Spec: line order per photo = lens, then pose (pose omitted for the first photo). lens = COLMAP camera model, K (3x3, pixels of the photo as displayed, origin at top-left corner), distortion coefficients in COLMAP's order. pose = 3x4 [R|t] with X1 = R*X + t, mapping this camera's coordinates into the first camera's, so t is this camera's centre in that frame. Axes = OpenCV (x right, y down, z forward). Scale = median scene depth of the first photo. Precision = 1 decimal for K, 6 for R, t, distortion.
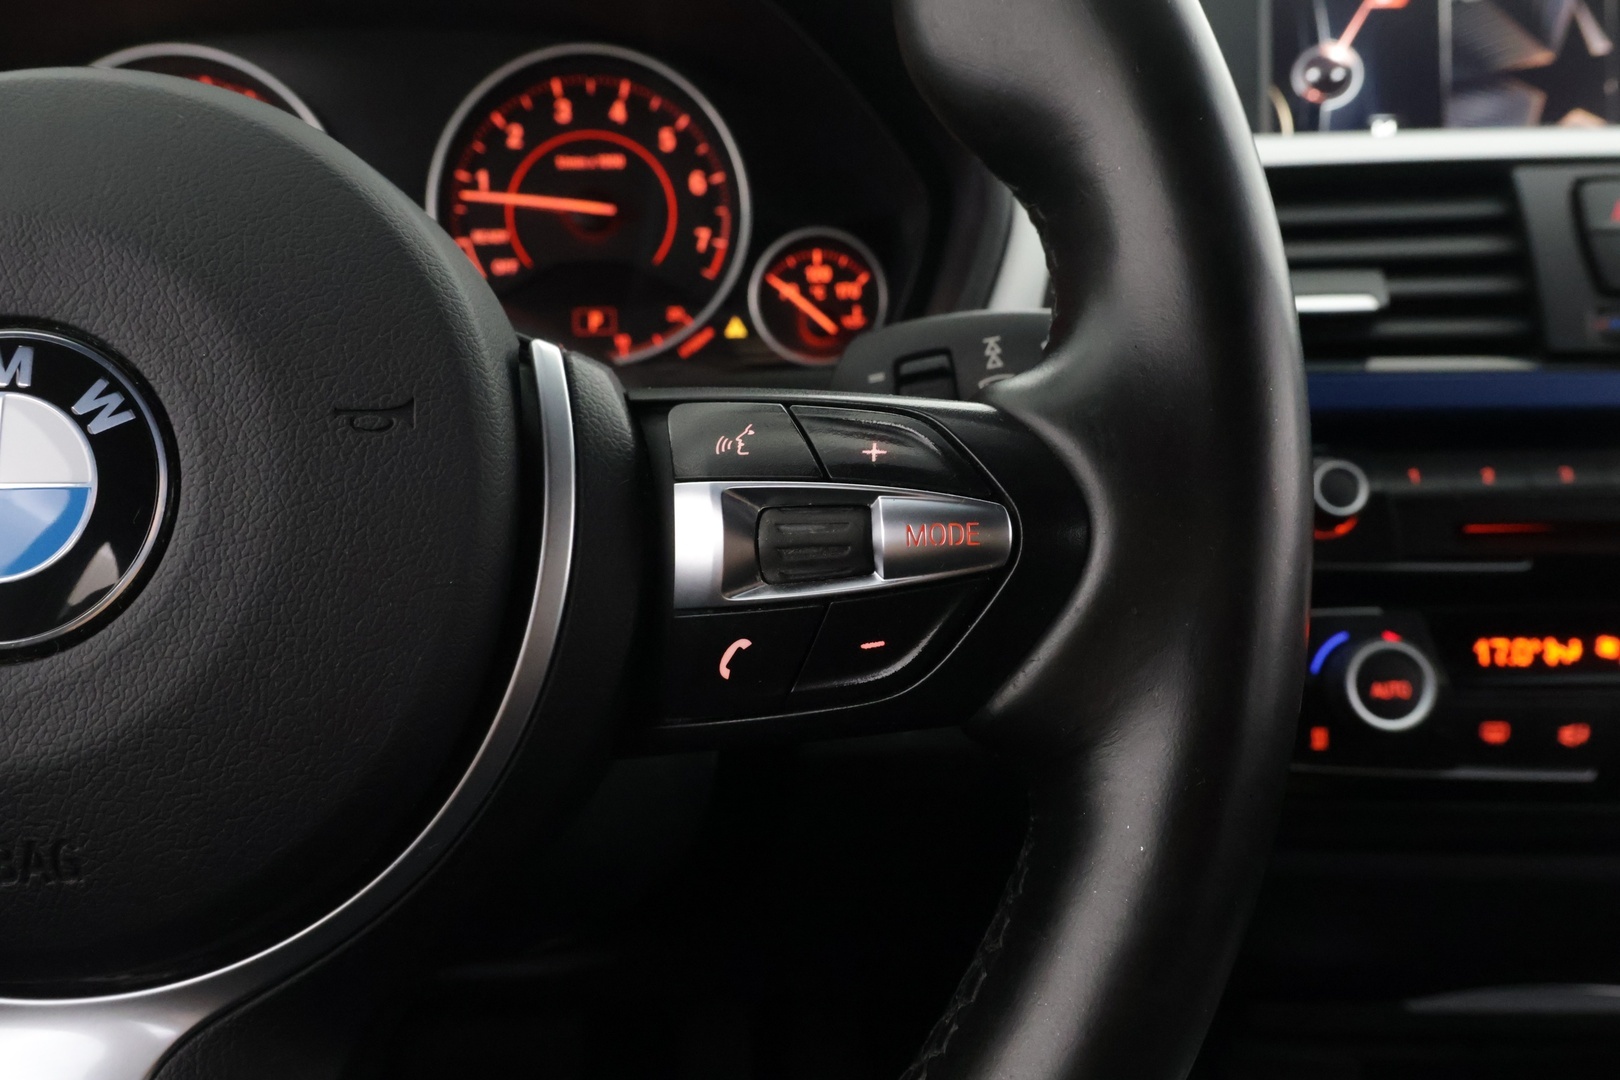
lens RADIAL K [[1387.2, 0, 806.4], [0, 1387.2, 559.3], [0, 0, 1]] dist [-0.026381, 0.003399]
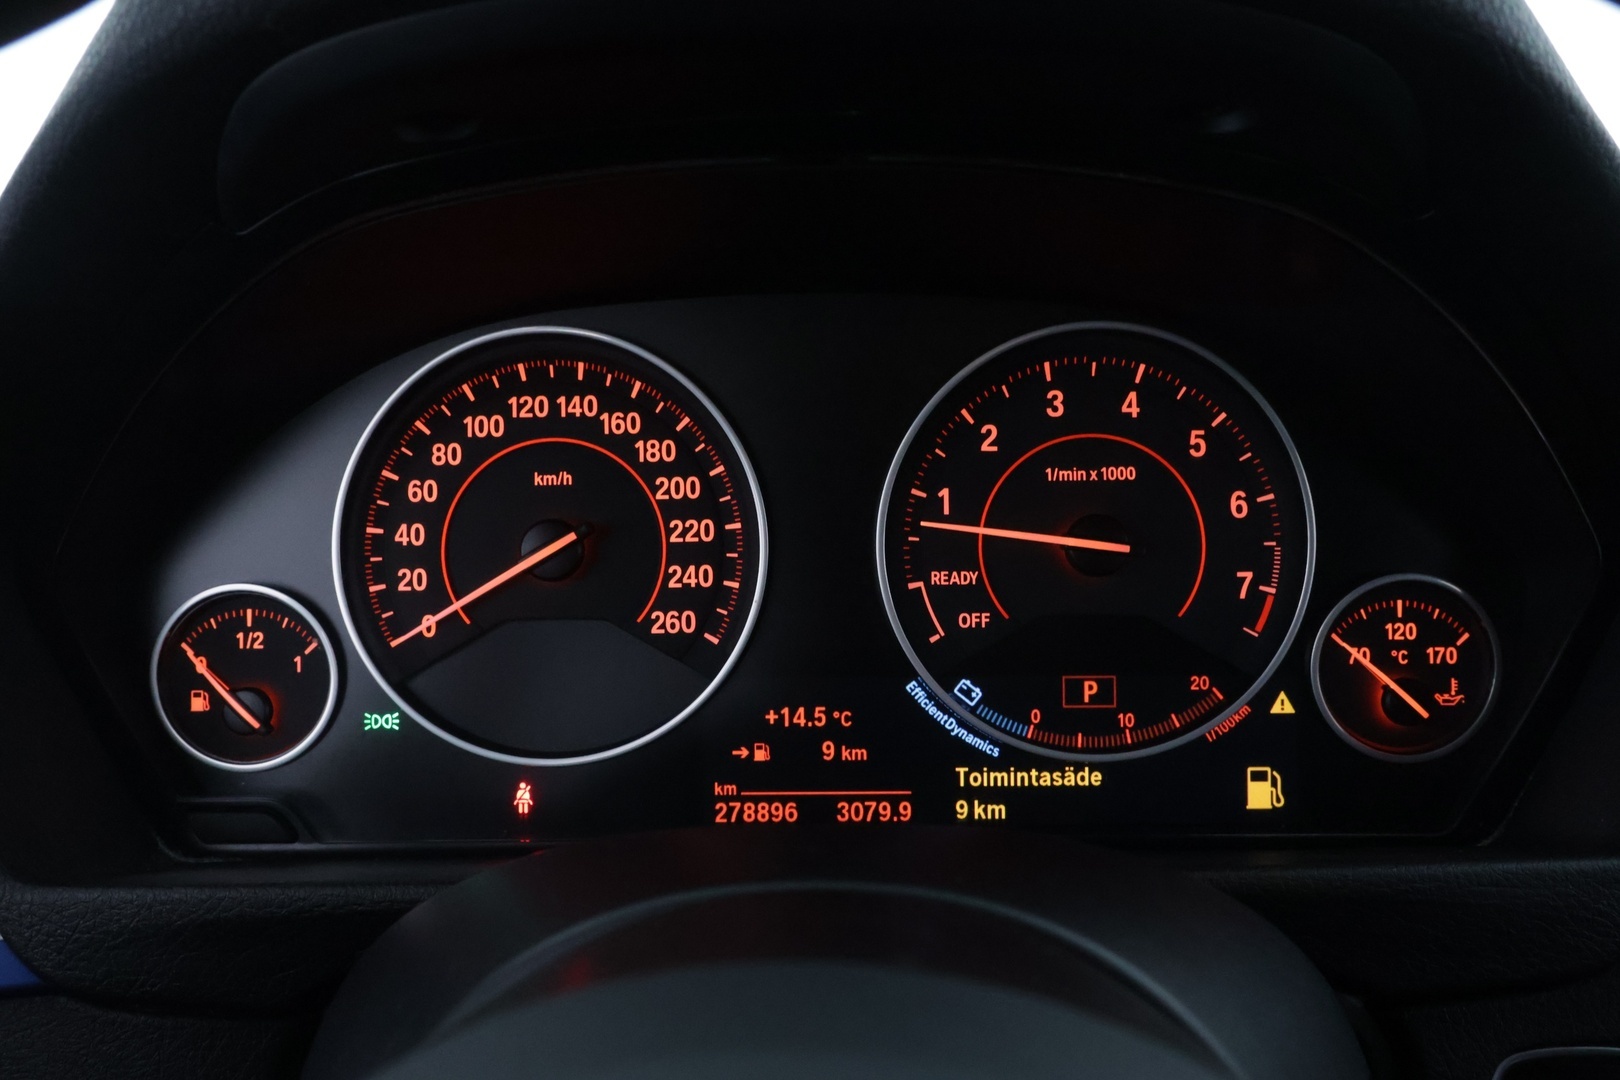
lens RADIAL K [[1387.2, 0, 806.4], [0, 1387.2, 559.3], [0, 0, 1]] dist [-0.026381, 0.003399]
pose [[0.995033, 0.026189, -0.096035, -0.234561], [-0.024693, 0.999555, 0.016735, -0.252003], [0.096431, -0.014280, 0.995237, 0.263226]]
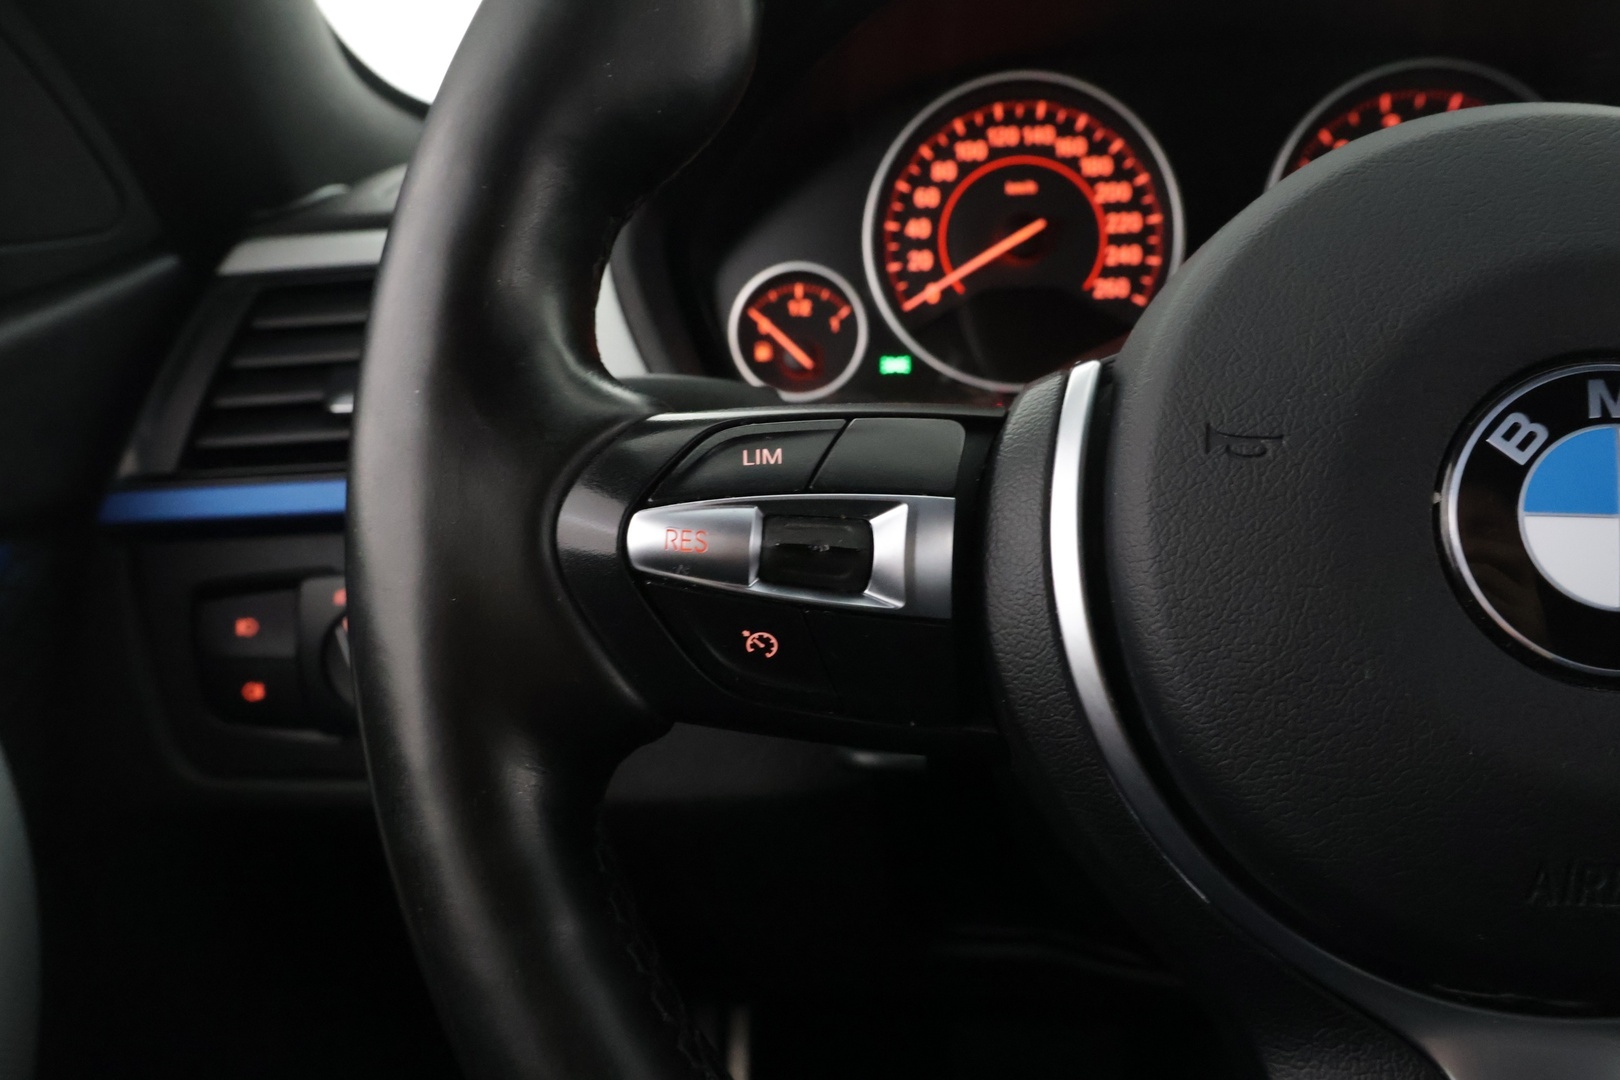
lens RADIAL K [[1387.2, 0, 806.4], [0, 1387.2, 559.3], [0, 0, 1]] dist [-0.026381, 0.003399]
pose [[0.988310, 0.024619, -0.150458, -0.436313], [-0.022794, 0.999644, 0.013841, -0.016572], [0.150745, -0.010250, 0.988520, -0.049054]]
